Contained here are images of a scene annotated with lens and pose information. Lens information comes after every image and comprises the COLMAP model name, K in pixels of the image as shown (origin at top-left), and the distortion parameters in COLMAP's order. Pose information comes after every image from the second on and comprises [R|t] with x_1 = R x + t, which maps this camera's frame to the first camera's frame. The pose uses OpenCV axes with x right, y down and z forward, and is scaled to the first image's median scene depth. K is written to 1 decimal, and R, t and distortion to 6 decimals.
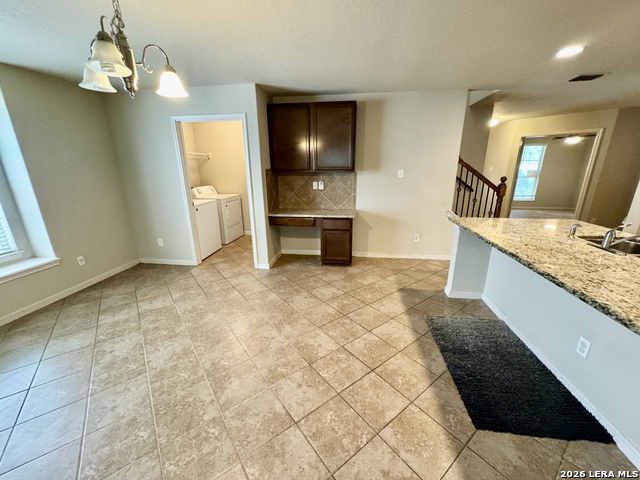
lens RADIAL K [[257.5, 0, 320.0], [0, 257.5, 241.6], [0, 0, 1]] dist [-0.000831, -0.000042]
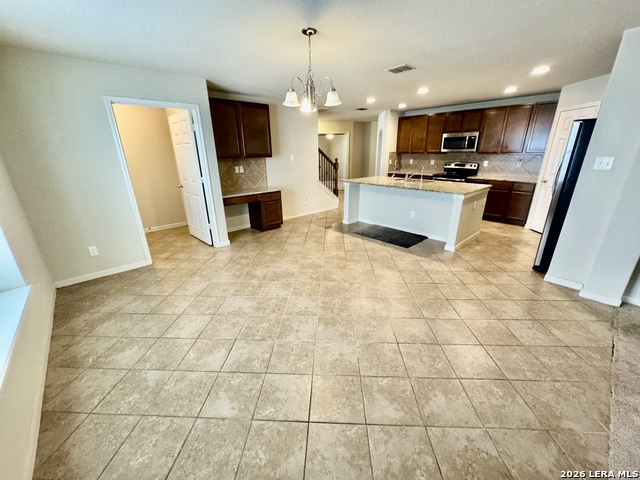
lens RADIAL K [[257.5, 0, 320.0], [0, 257.5, 241.6], [0, 0, 1]] dist [-0.000831, -0.000042]
pose [[0.636296, -0.256668, 0.727495, -0.779311], [0.225524, 0.963721, 0.142760, 0.021471], [-0.737744, 0.073230, 0.671097, -0.066848]]
